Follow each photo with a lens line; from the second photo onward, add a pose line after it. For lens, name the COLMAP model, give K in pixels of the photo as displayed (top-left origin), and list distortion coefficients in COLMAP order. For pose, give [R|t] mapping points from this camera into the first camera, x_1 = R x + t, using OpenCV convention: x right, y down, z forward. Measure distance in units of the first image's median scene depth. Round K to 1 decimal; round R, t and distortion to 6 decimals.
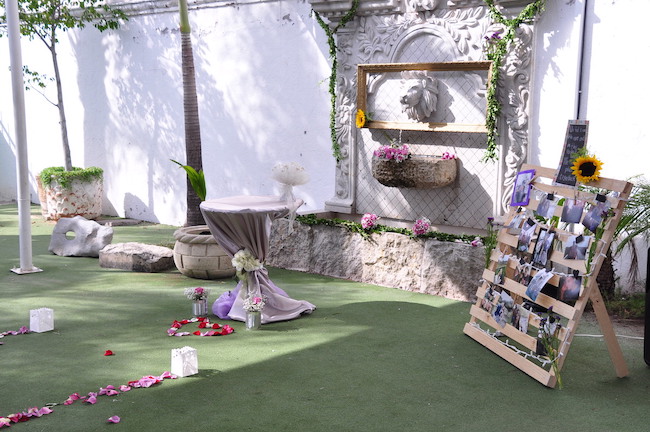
lens RADIAL K [[898.1, 0, 324.5], [0, 898.1, 217.6], [0, 0, 1]] dist [0.259583, 0.000000]
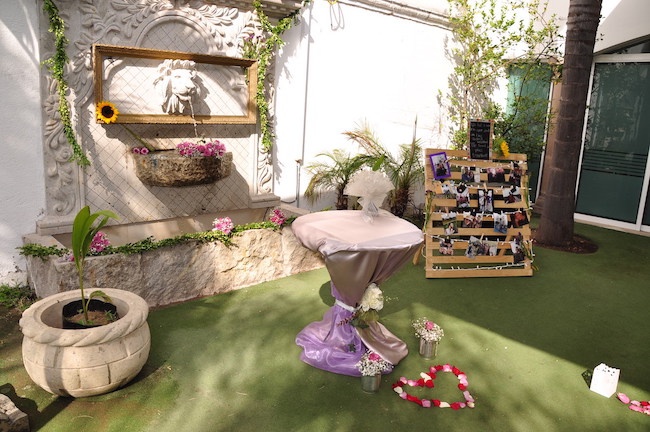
lens RADIAL K [[518.8, 0, 324.5], [0, 518.8, 213.8], [0, 0, 1]] dist [-0.106199, 0.014680]
pose [[0.054882, -0.214377, 0.975208, -0.447101], [0.085373, 0.974111, 0.209331, -0.107228], [-0.994836, 0.071768, 0.071763, 0.844345]]
